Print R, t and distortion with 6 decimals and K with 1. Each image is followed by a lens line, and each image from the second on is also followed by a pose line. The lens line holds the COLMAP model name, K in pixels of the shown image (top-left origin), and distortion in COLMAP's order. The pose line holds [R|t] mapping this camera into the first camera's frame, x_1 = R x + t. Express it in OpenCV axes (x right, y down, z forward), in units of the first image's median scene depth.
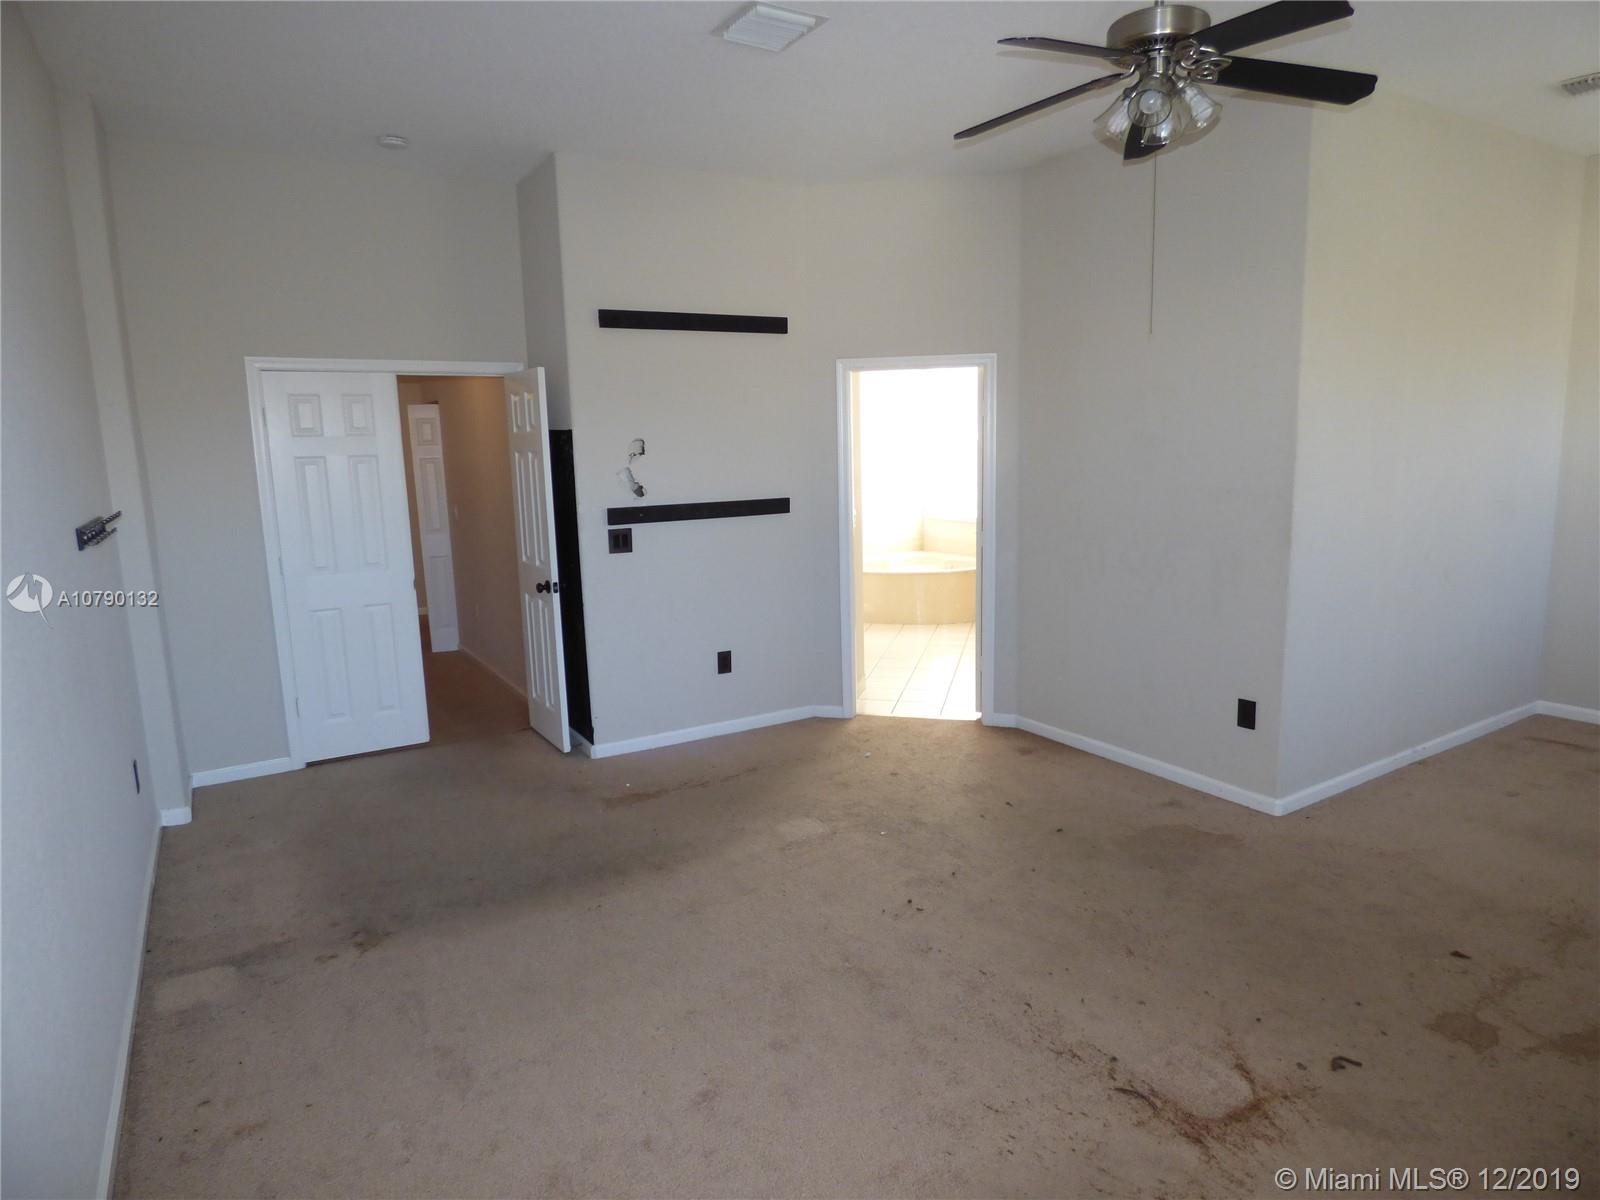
lens RADIAL K [[963.5, 0, 795.8], [0, 963.5, 598.6], [0, 0, 1]] dist [-0.012758, -0.003838]
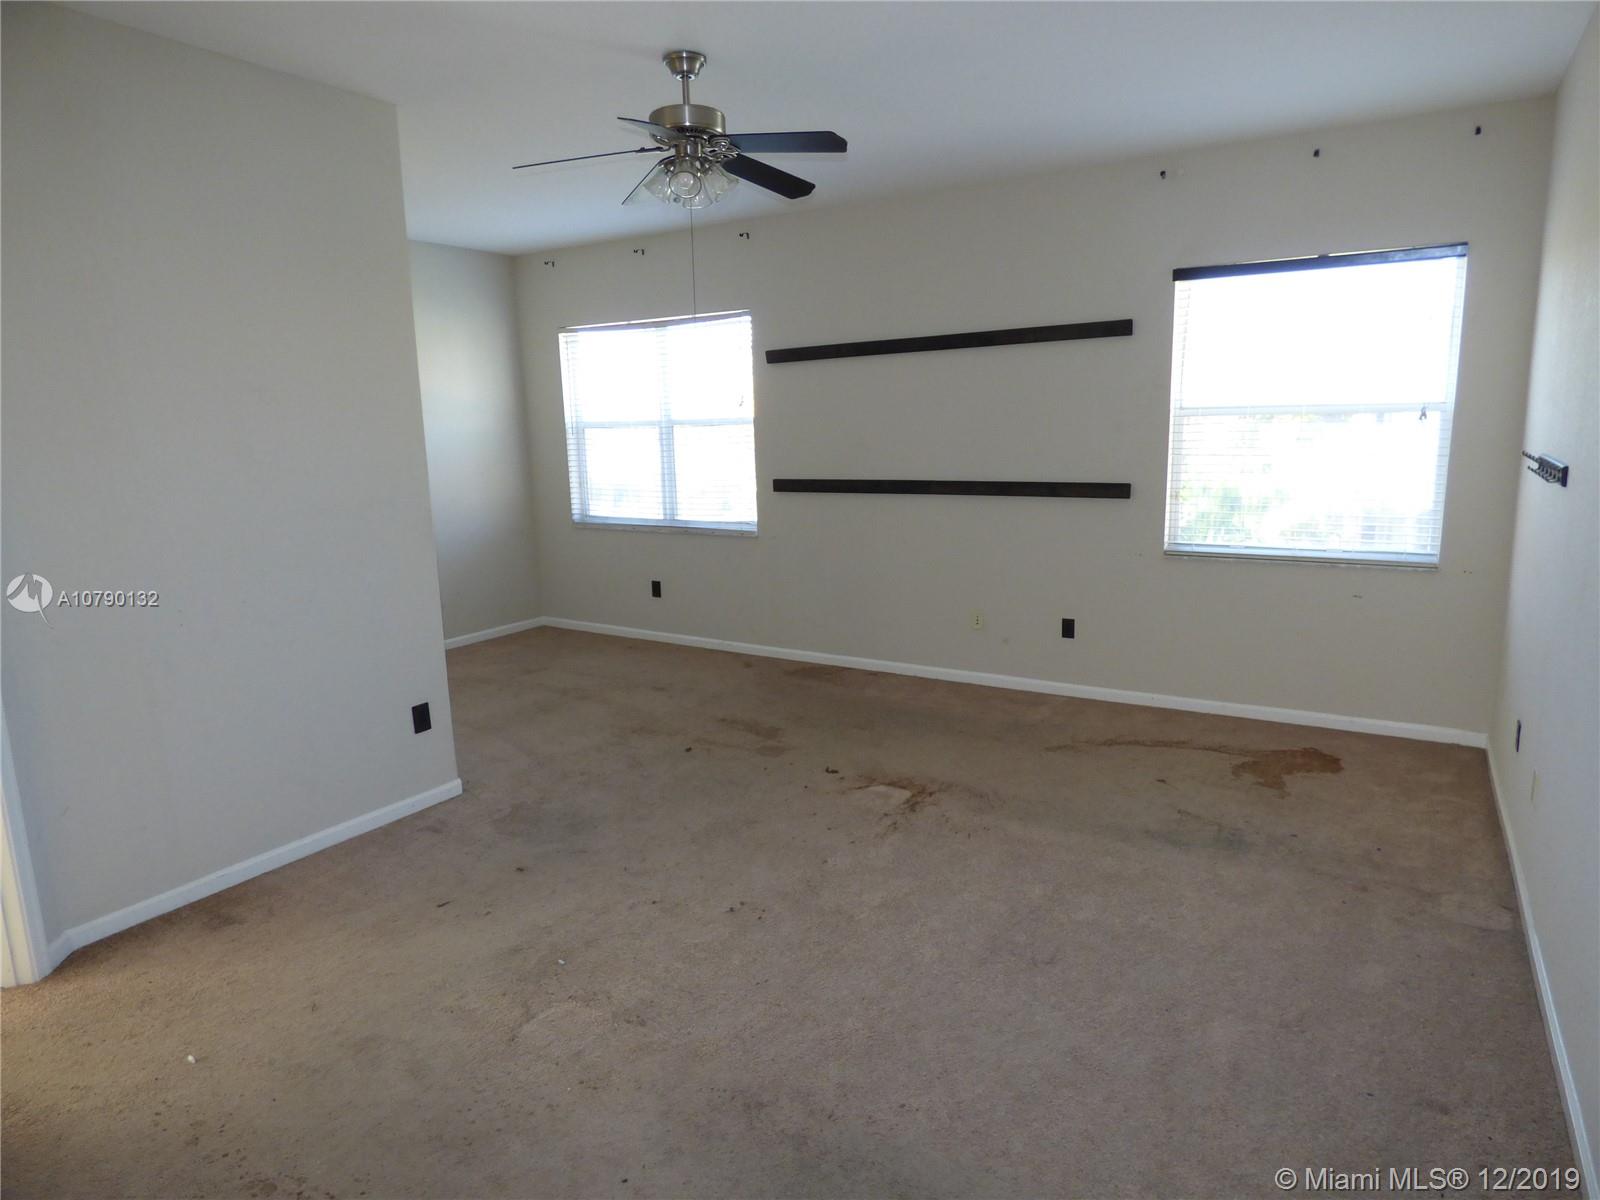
lens RADIAL K [[963.5, 0, 795.8], [0, 963.5, 598.6], [0, 0, 1]] dist [-0.012758, -0.003838]
pose [[-0.452657, -0.127373, 0.882540, -0.690585], [0.180352, 0.956211, 0.230509, -0.192288], [-0.873255, 0.263509, -0.409864, 1.182812]]
